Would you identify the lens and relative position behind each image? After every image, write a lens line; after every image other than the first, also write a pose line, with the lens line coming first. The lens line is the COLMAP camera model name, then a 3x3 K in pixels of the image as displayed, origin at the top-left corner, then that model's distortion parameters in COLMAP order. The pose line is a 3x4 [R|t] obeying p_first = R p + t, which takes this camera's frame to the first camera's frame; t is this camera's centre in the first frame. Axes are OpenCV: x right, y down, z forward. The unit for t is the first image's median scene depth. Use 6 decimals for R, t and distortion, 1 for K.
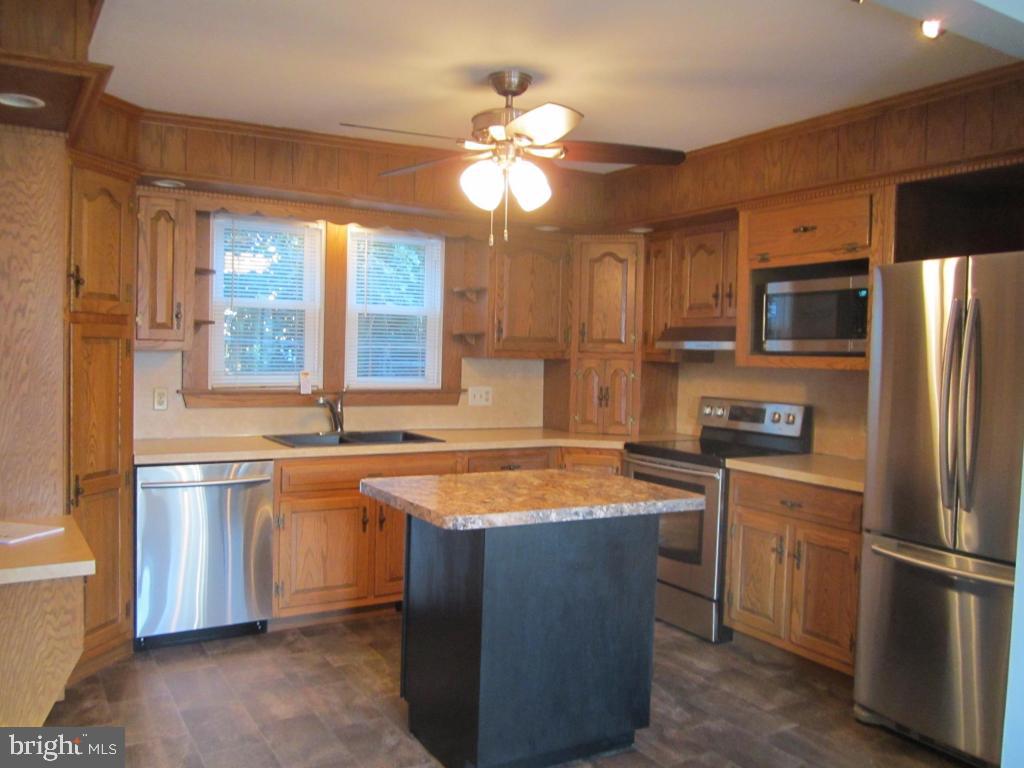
lens RADIAL K [[848.9, 0, 495.3], [0, 848.9, 387.2], [0, 0, 1]] dist [-0.031962, -0.001831]
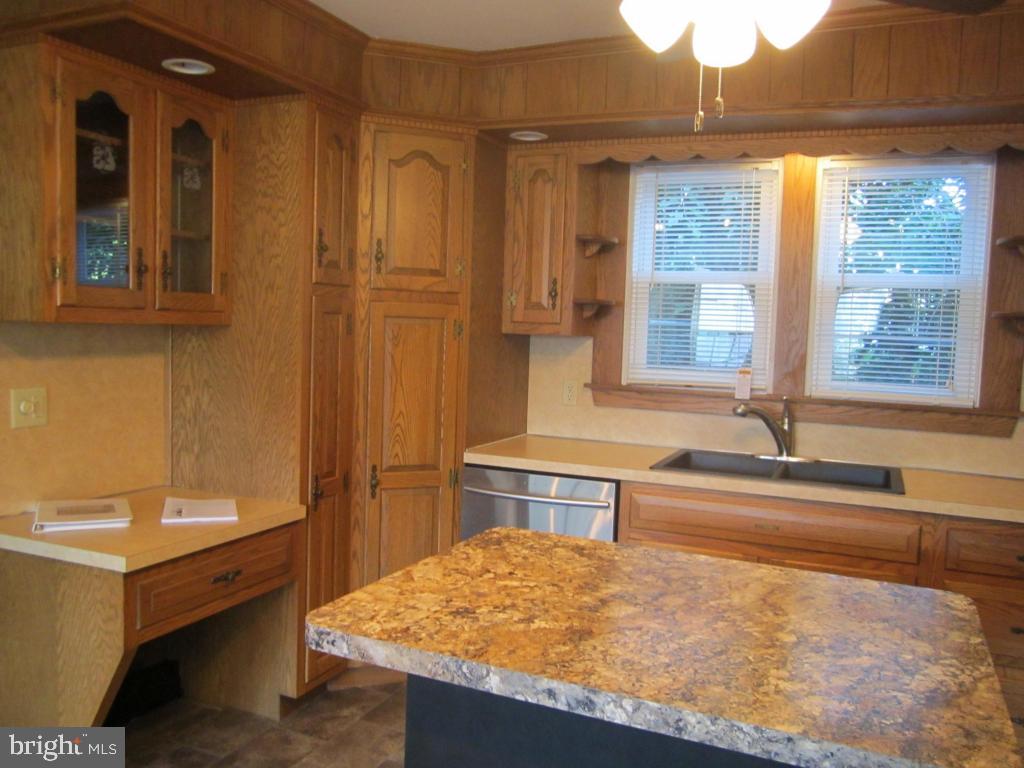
lens RADIAL K [[848.9, 0, 495.3], [0, 848.9, 387.2], [0, 0, 1]] dist [-0.031962, -0.001831]
pose [[0.585713, 0.058048, -0.808437, 0.373043], [-0.055605, 0.997960, 0.031370, -0.020495], [0.808609, 0.026579, 0.587746, 0.620629]]
